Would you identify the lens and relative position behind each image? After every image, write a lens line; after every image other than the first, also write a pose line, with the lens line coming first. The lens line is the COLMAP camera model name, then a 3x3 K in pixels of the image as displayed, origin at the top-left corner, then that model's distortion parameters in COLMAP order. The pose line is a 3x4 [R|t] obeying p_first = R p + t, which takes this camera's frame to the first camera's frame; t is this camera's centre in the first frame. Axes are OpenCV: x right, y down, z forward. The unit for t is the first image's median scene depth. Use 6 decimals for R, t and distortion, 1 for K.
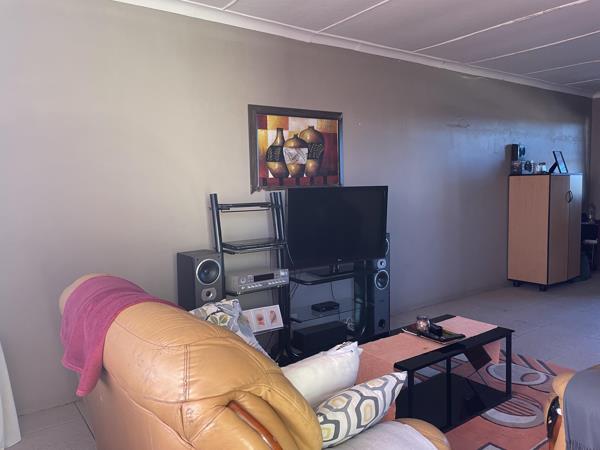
lens RADIAL K [[453.4, 0, 291.5], [0, 453.4, 217.8], [0, 0, 1]] dist [0.091381, -0.112511]
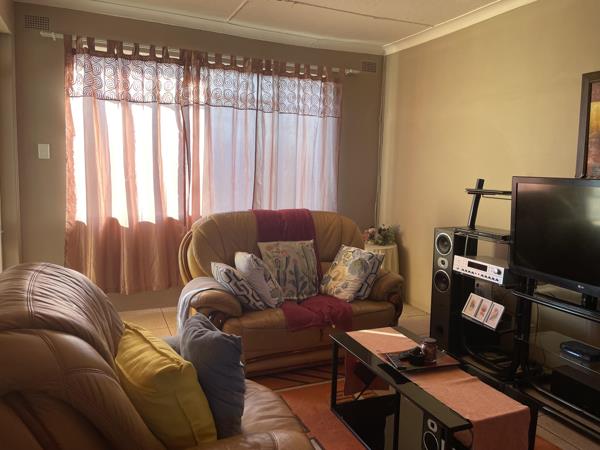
lens RADIAL K [[453.4, 0, 291.5], [0, 453.4, 217.8], [0, 0, 1]] dist [0.091381, -0.112511]
pose [[-0.222288, 0.112170, -0.968507, 0.966396], [-0.104164, 0.984942, 0.137981, -0.064050], [0.969401, 0.131556, -0.207257, 0.800176]]
